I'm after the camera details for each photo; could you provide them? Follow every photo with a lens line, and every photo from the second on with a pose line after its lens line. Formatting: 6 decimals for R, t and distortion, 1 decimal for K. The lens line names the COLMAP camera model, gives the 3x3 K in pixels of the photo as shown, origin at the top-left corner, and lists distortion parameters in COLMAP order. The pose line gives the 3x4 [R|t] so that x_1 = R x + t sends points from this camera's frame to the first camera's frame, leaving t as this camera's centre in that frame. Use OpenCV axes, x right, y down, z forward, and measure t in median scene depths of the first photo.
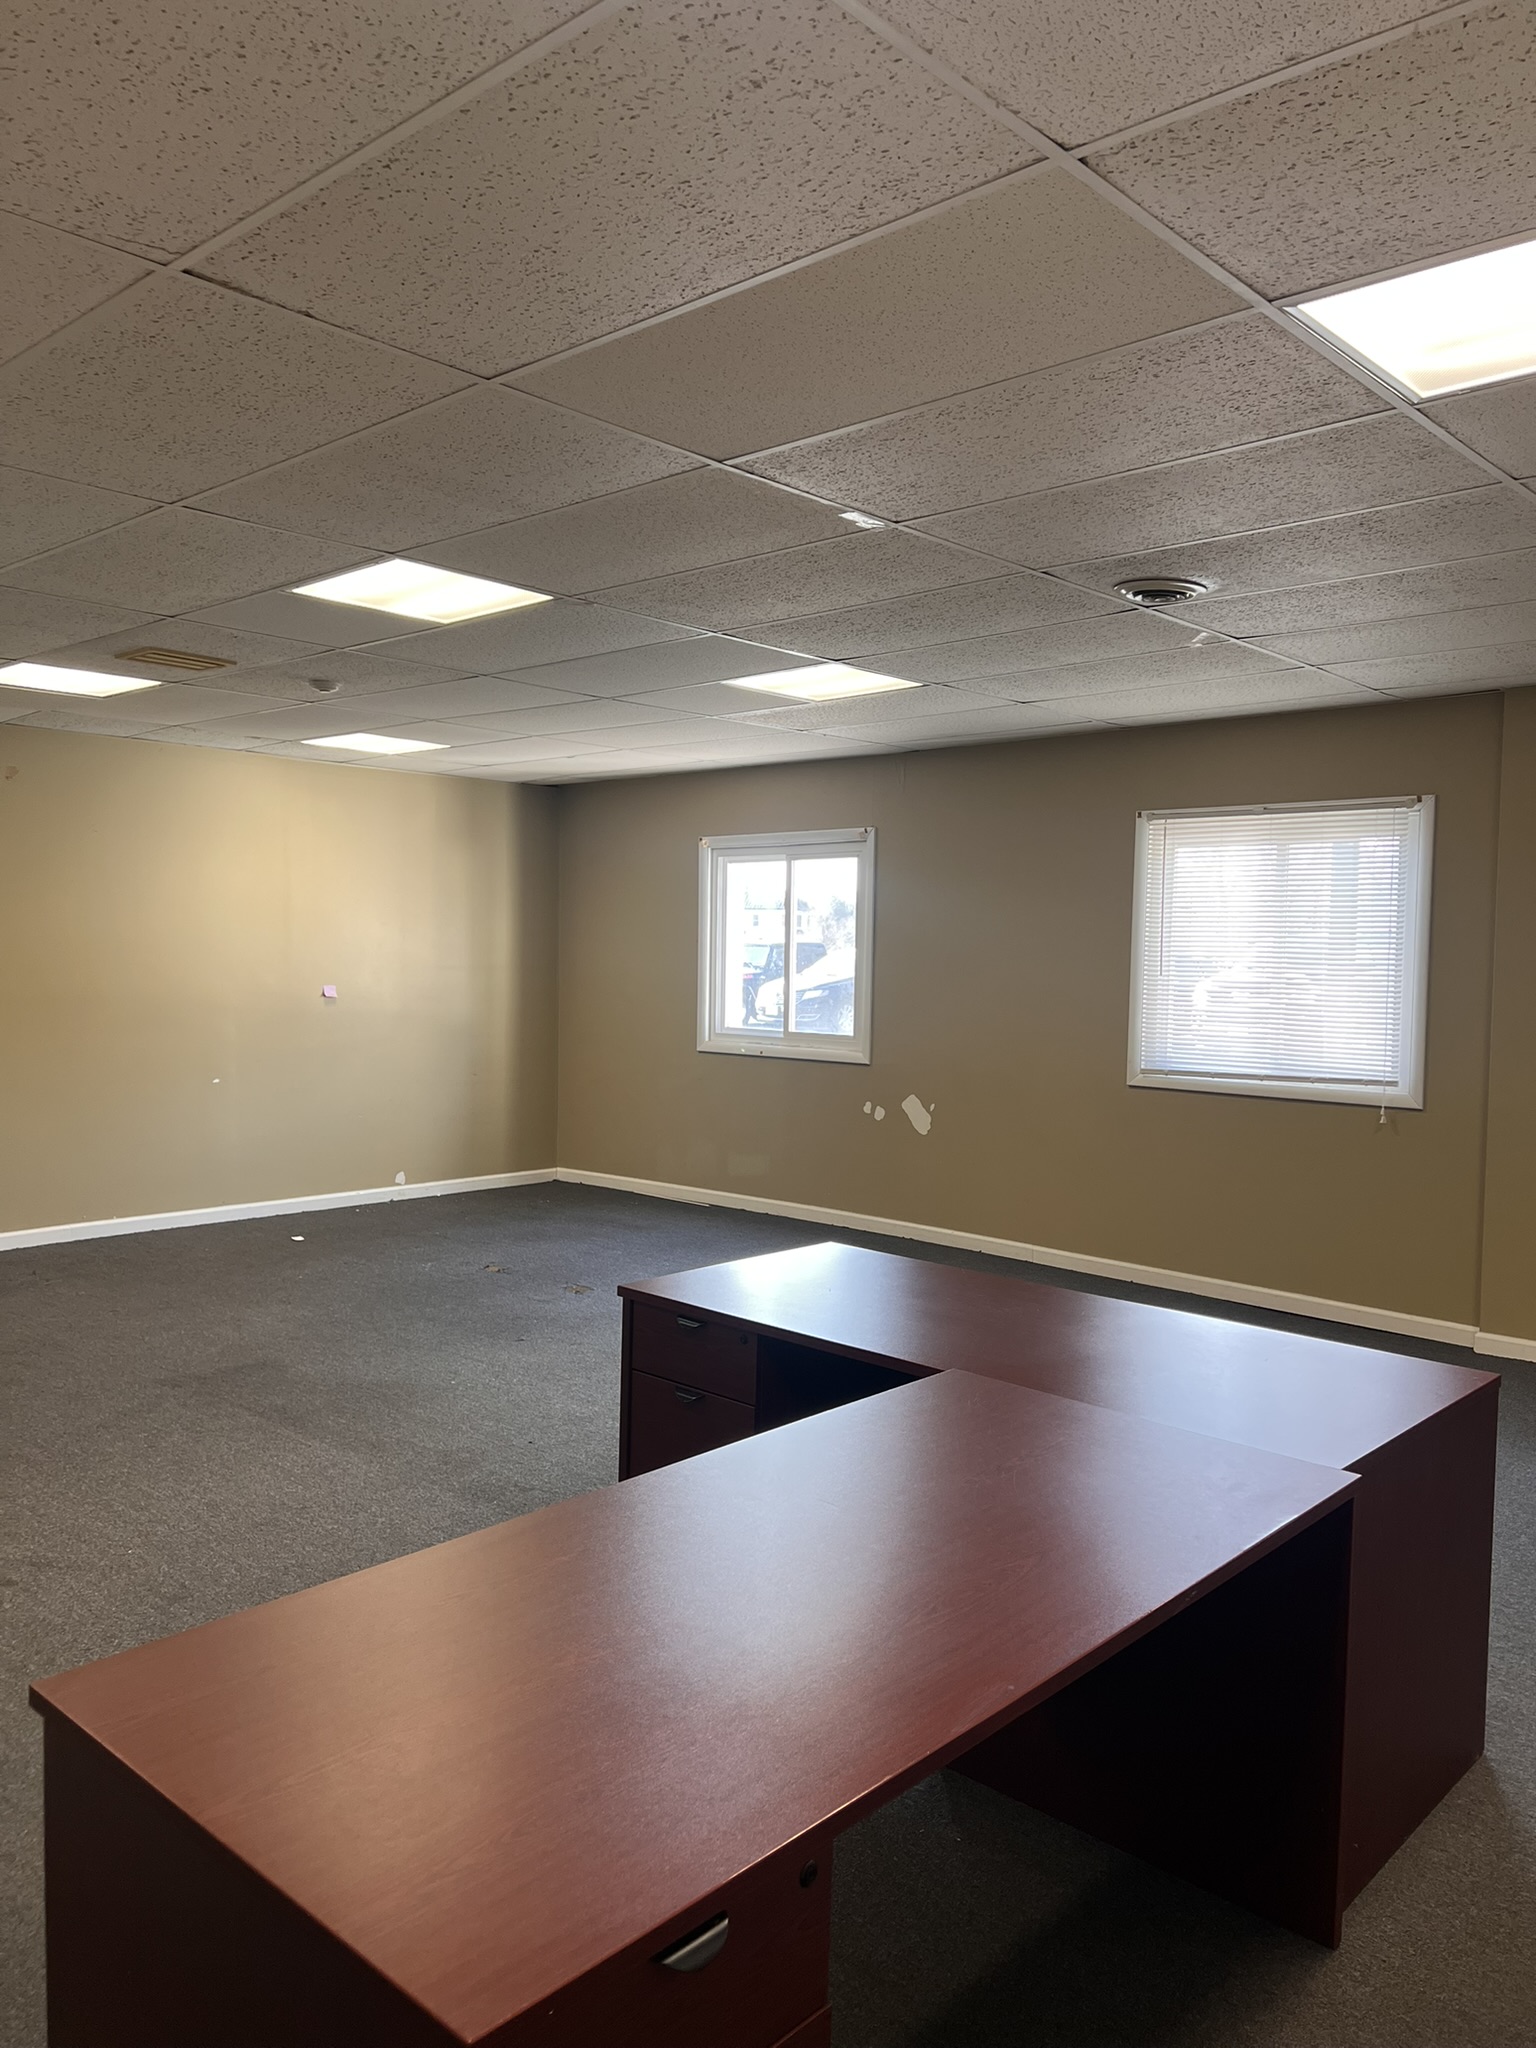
lens RADIAL K [[1517.0, 0, 768.0], [0, 1517.0, 1024.0], [0, 0, 1]] dist [0.059486, -0.003882]
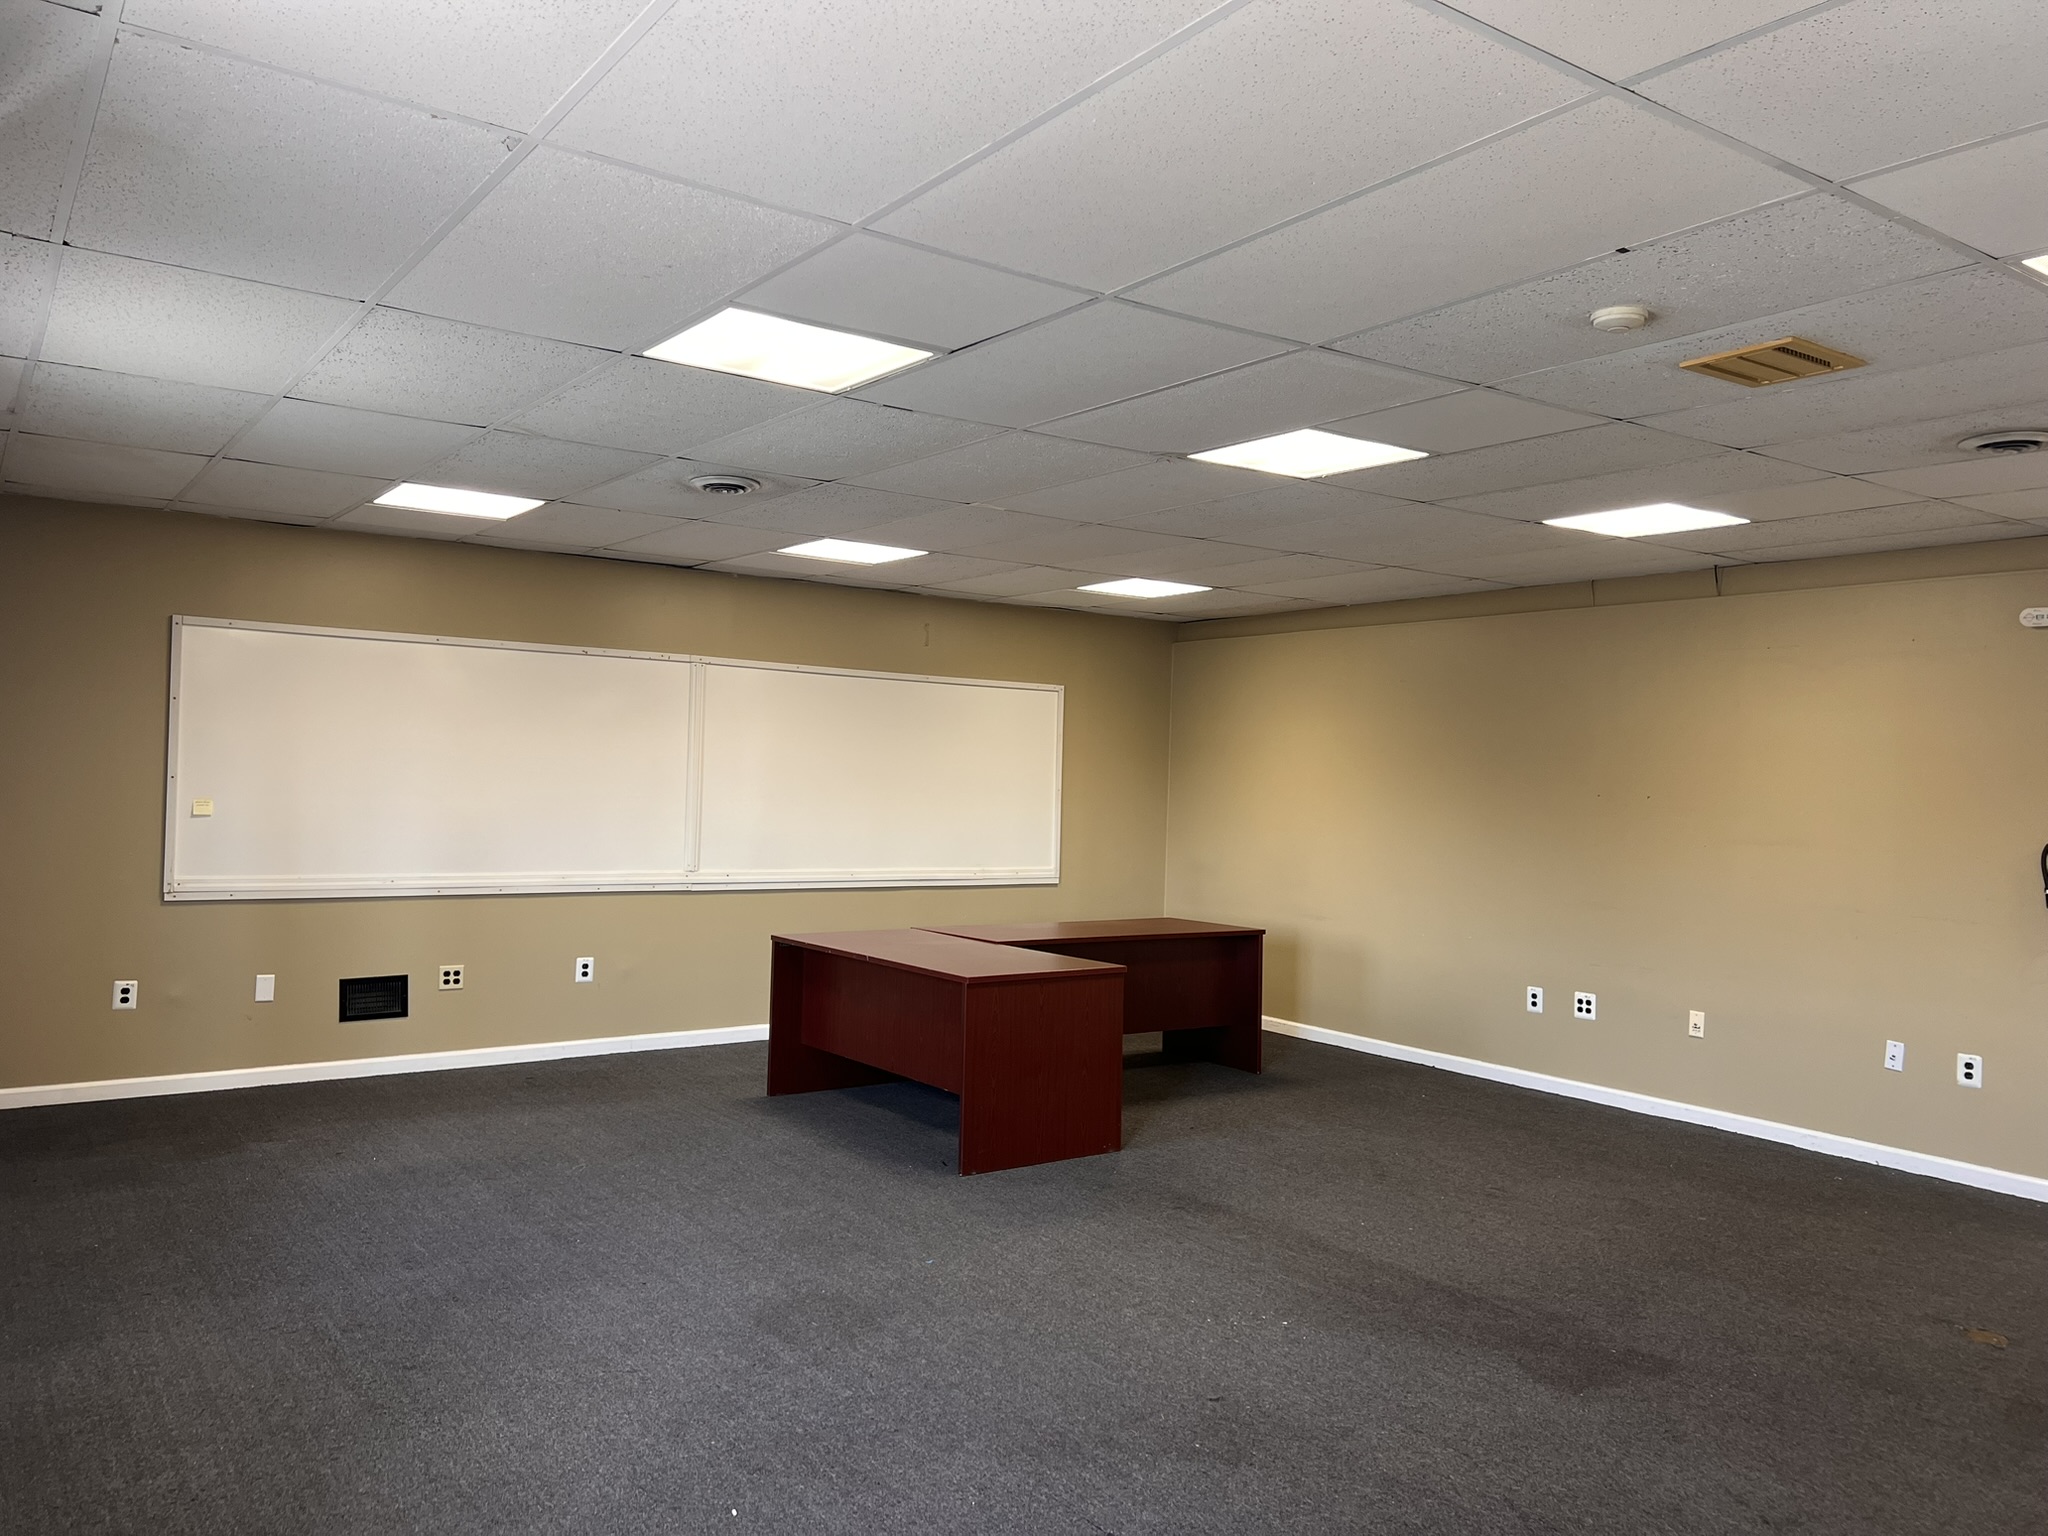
lens RADIAL K [[1517.0, 0, 1024.0], [0, 1517.0, 768.0], [0, 0, 1]] dist [0.059486, -0.003882]
pose [[-0.976782, -0.034847, 0.211382, -0.140716], [-0.024433, 0.998365, 0.051683, -0.060745], [-0.212837, 0.045318, -0.976036, 1.099716]]
